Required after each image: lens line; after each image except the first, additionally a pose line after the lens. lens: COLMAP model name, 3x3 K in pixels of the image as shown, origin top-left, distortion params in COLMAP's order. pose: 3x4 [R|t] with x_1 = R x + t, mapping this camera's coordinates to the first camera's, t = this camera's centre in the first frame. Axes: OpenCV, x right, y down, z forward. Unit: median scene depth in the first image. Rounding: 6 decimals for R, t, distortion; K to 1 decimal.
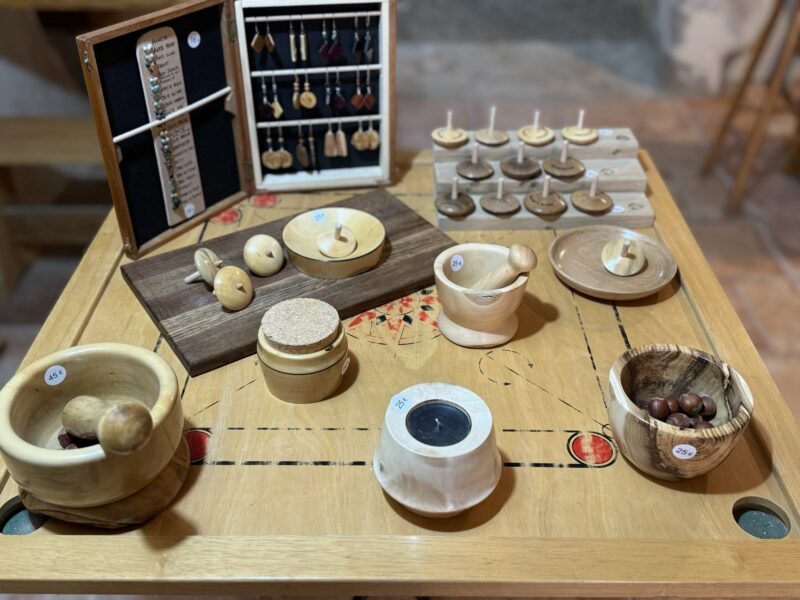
lens RADIAL K [[807.8, 0, 400.0], [0, 807.8, 300.0], [0, 0, 1]] dist [0.000696, 0.000713]
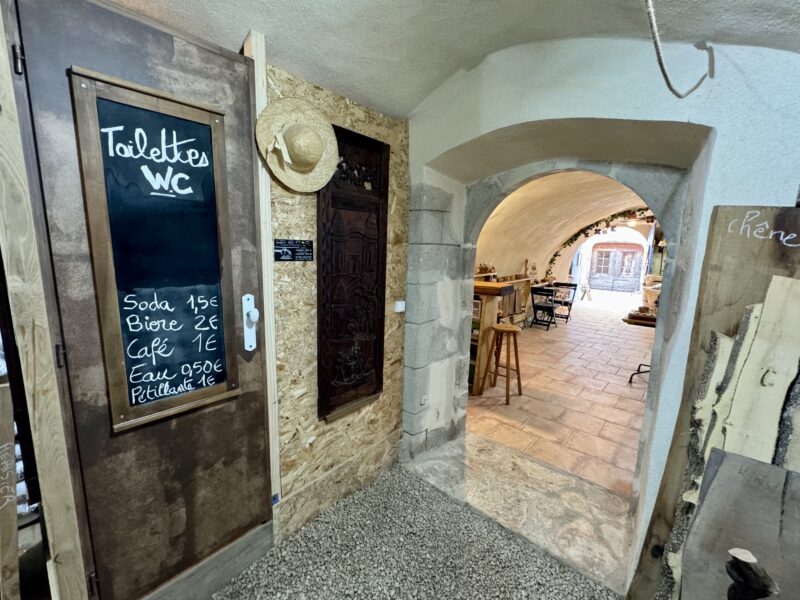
lens RADIAL K [[350.9, 0, 400.0], [0, 350.9, 300.0], [0, 0, 1]] dist [0.001409, 0.000357]
pose [[-0.762093, -0.127487, 0.634792, -0.140721], [0.356996, 0.735190, 0.576238, -3.137072], [-0.540155, 0.665765, -0.514771, 4.005738]]
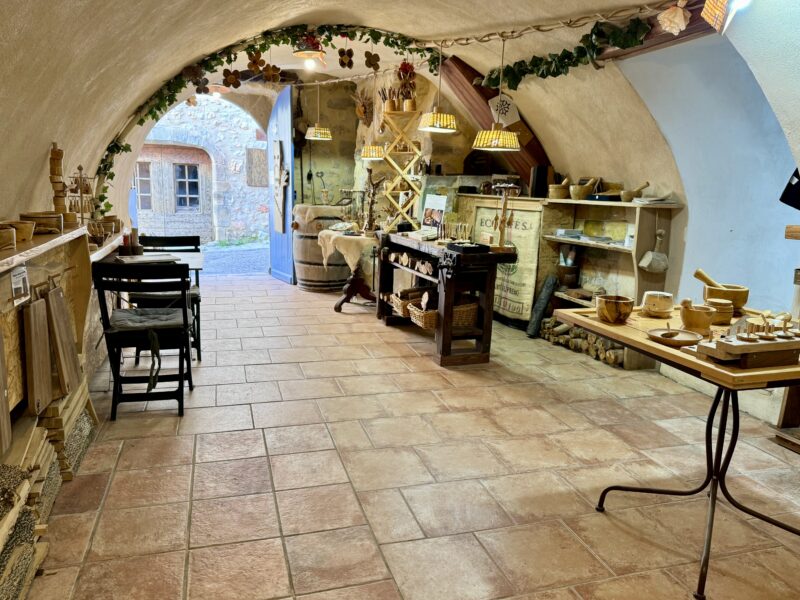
lens RADIAL K [[556.8, 0, 400.0], [0, 556.8, 300.0], [0, 0, 1]] dist [0.107935, -0.160860]
pose [[-0.946434, 0.031480, -0.321359, 1.432154], [-0.217811, 0.672468, 0.707351, -1.007356], [0.238371, 0.739456, -0.629590, 1.584069]]
